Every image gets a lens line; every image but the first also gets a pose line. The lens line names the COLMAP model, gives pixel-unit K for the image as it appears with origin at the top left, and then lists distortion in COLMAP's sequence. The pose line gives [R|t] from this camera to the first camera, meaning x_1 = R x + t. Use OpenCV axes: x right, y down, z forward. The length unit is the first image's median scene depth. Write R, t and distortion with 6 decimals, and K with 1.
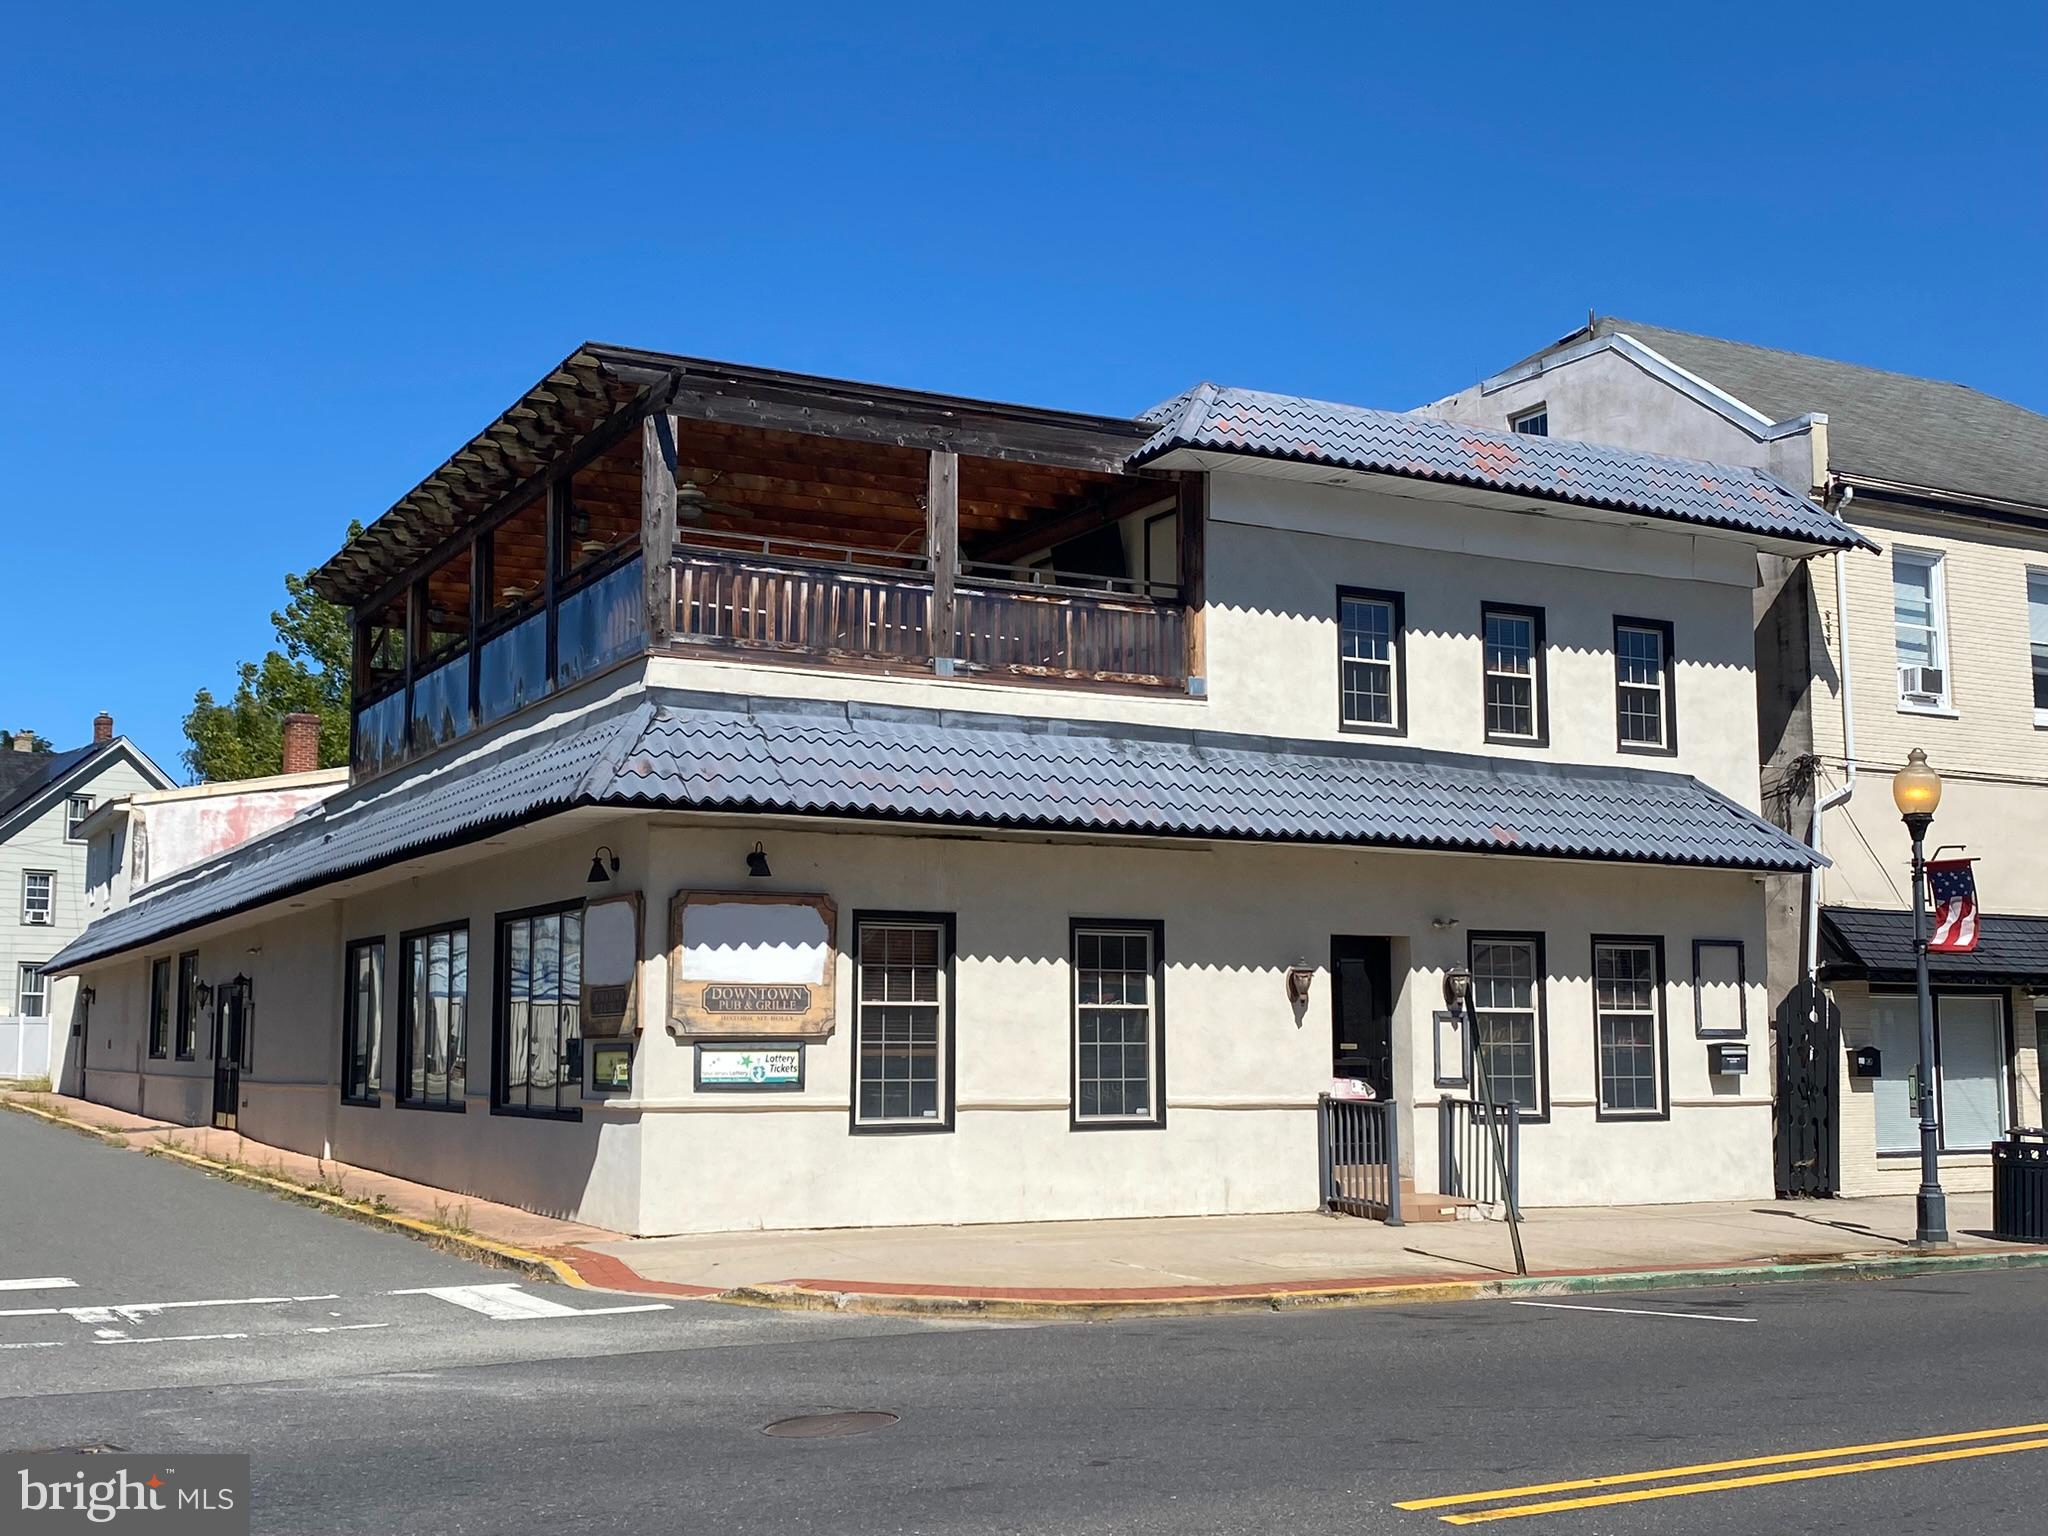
lens RADIAL K [[2341.6, 0, 1024.0], [0, 2341.6, 768.0], [0, 0, 1]] dist [0.017457, 0.003537]
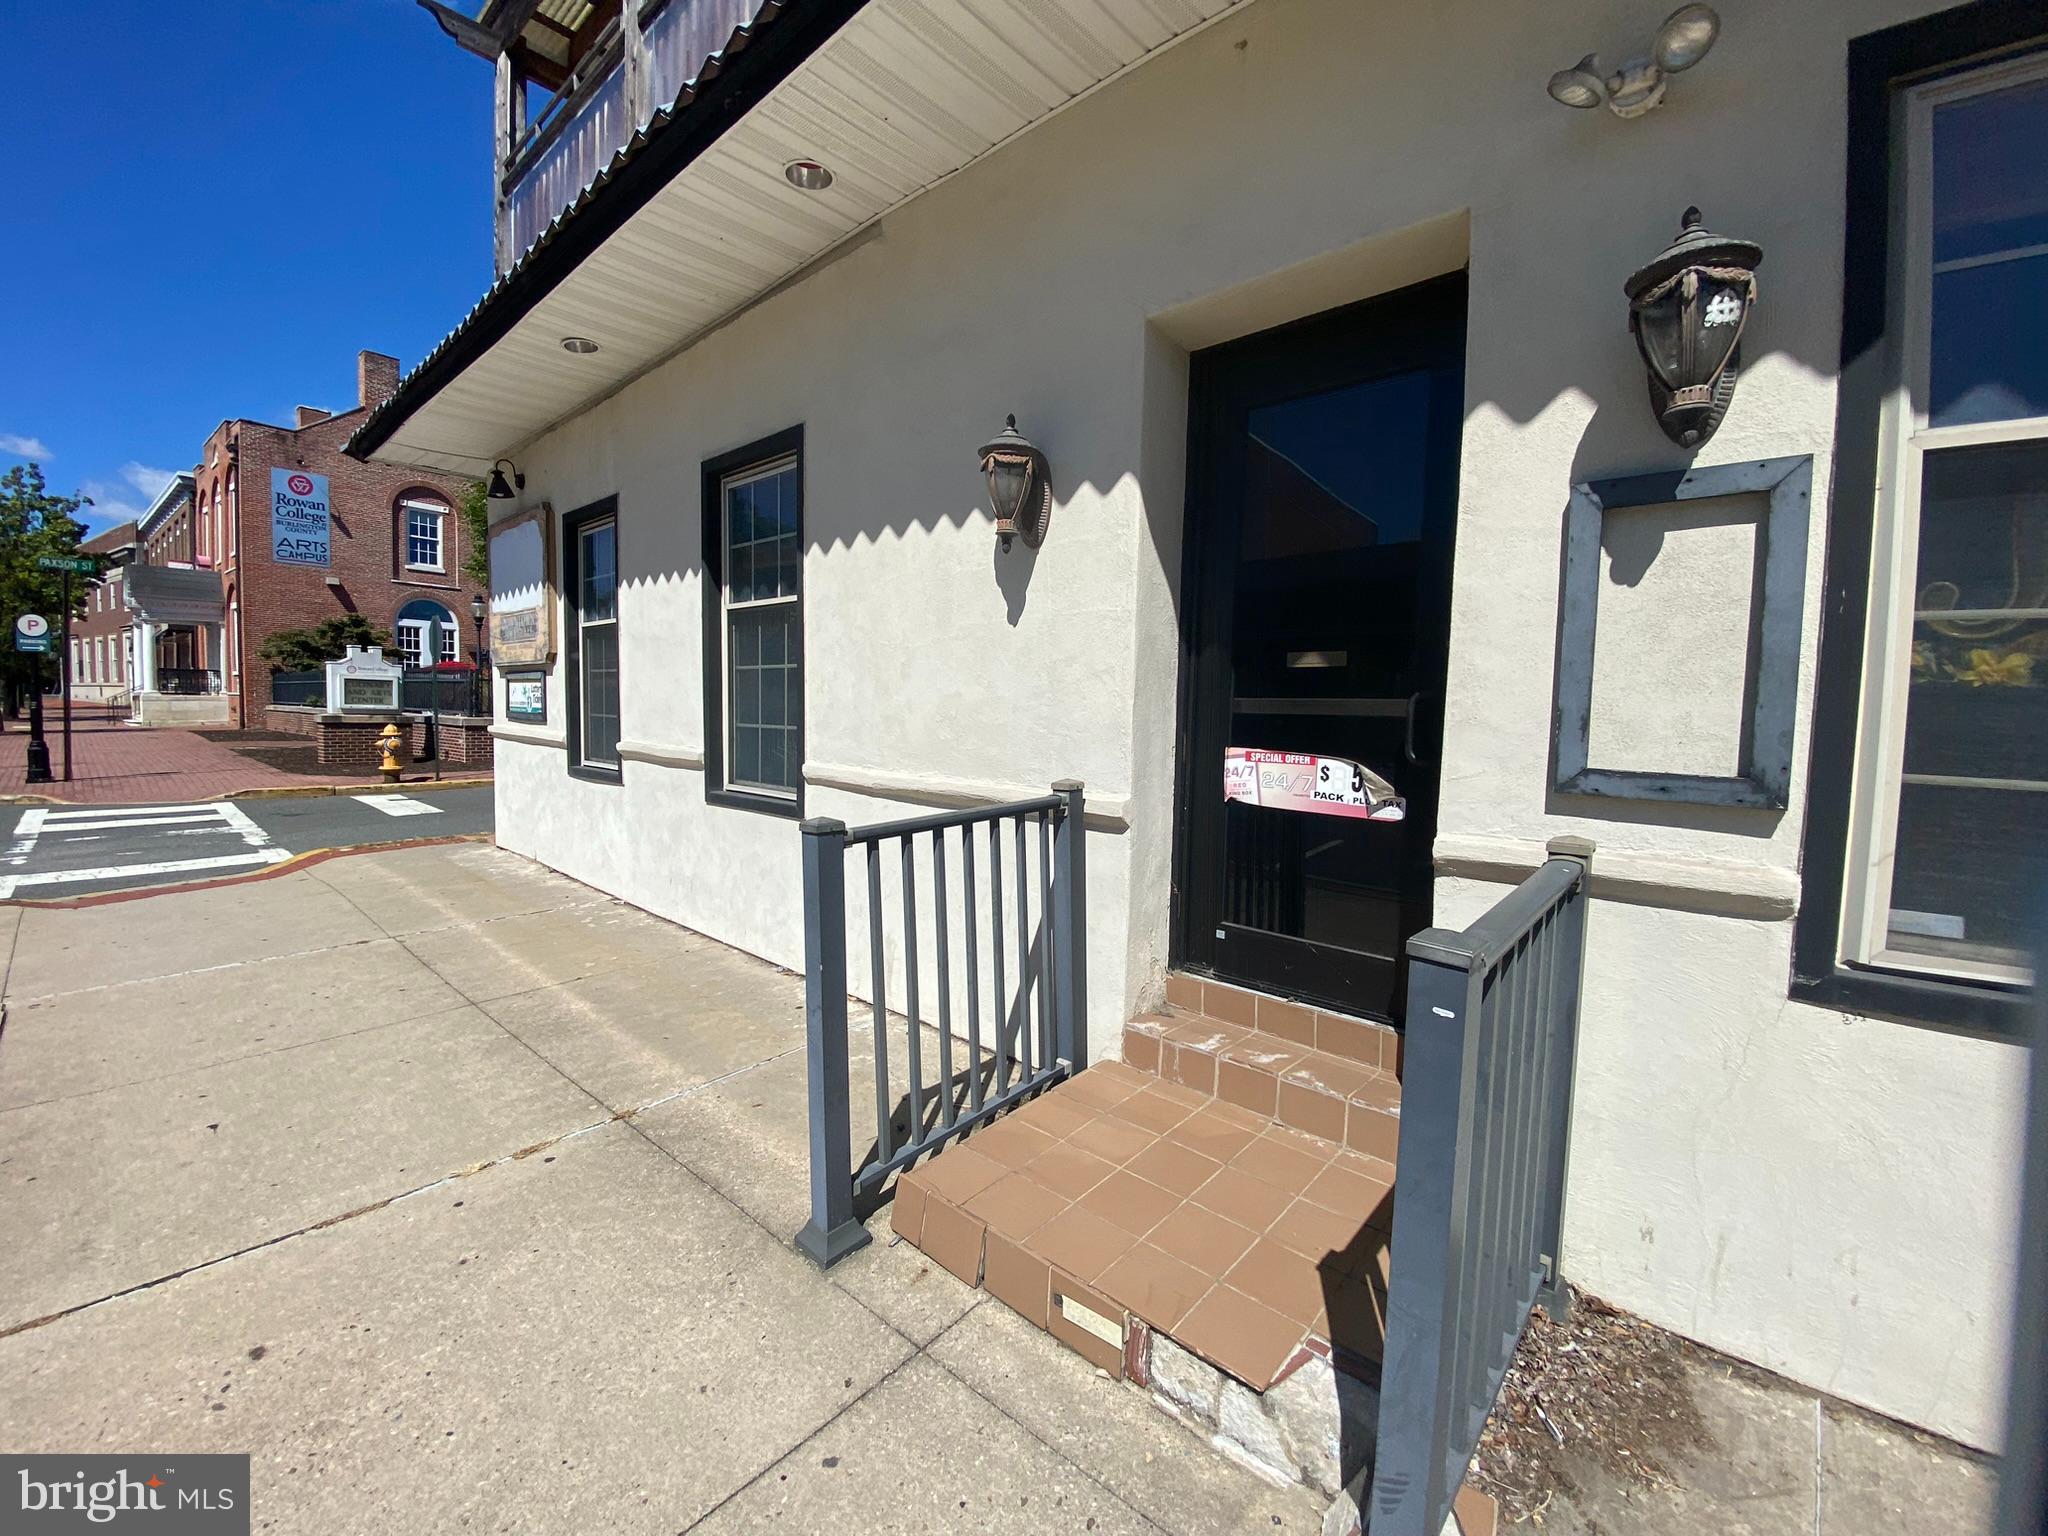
lens RADIAL K [[820.9, 0, 1017.8], [0, 820.9, 769.4], [0, 0, 1]] dist [0.018673, -0.020437]
pose [[0.308675, 0.076629, -0.948076, 0.250529], [0.091799, 0.989696, 0.109881, 0.122357], [0.946727, -0.120950, 0.298460, 0.959711]]
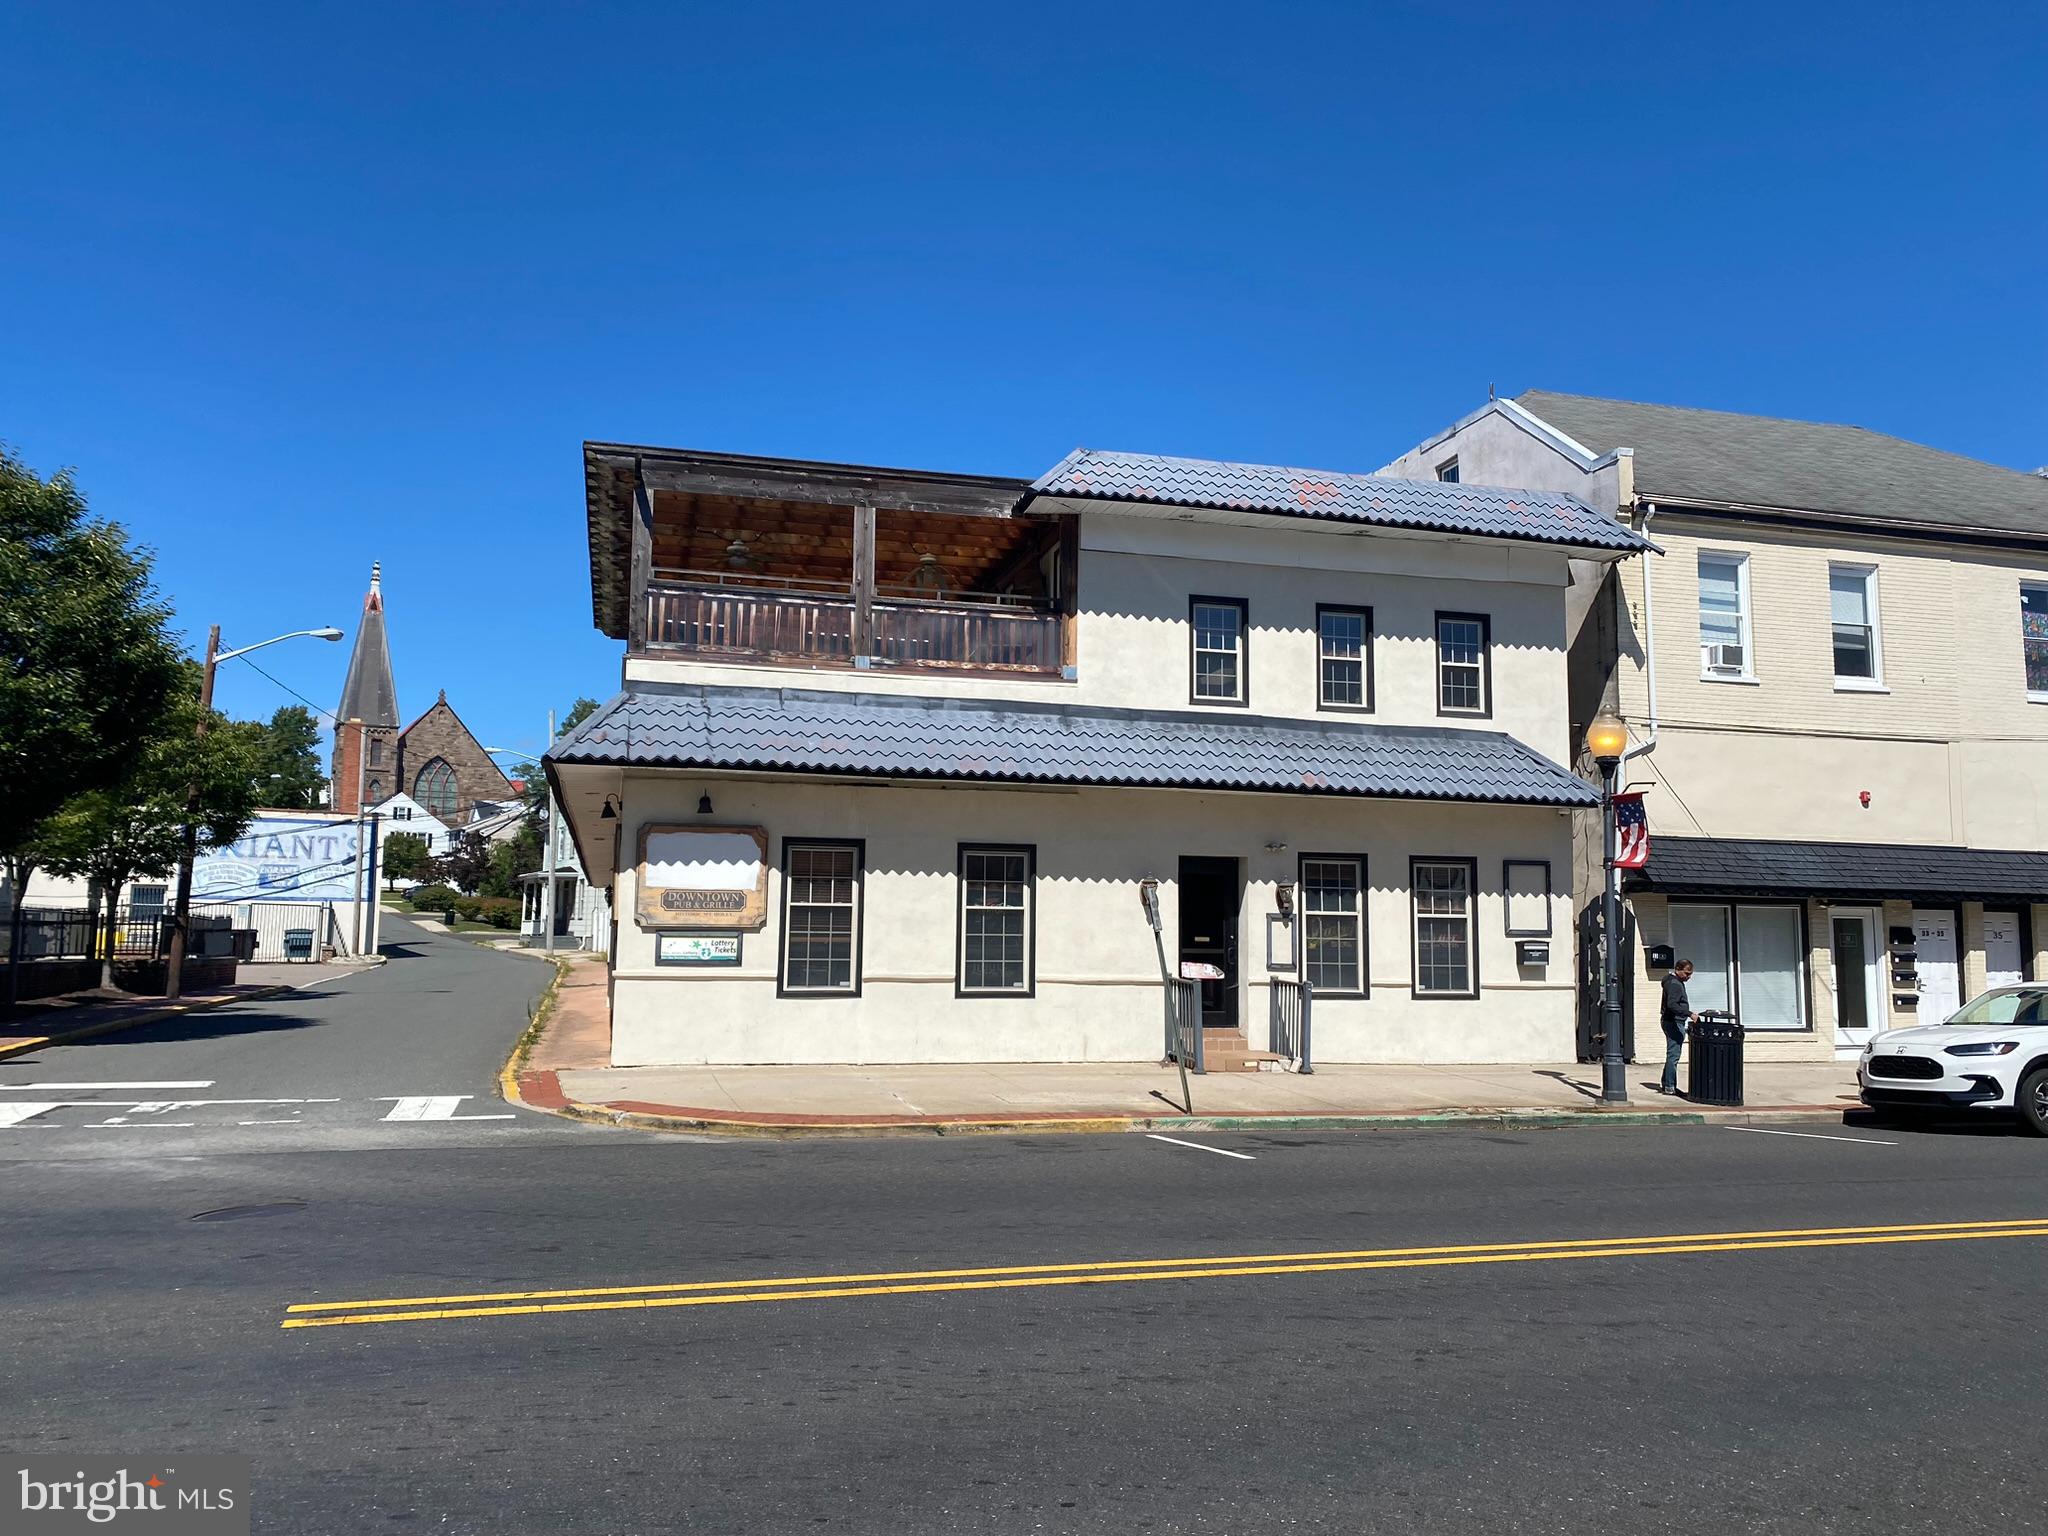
lens RADIAL K [[1577.5, 0, 1024.0], [0, 1577.5, 768.0], [0, 0, 1]] dist [0.041952, -0.003268]
pose [[0.975049, -0.014056, -0.221545, 0.251020], [0.016047, 0.999845, 0.007192, 0.013477], [0.221410, -0.010568, 0.975124, 0.103263]]
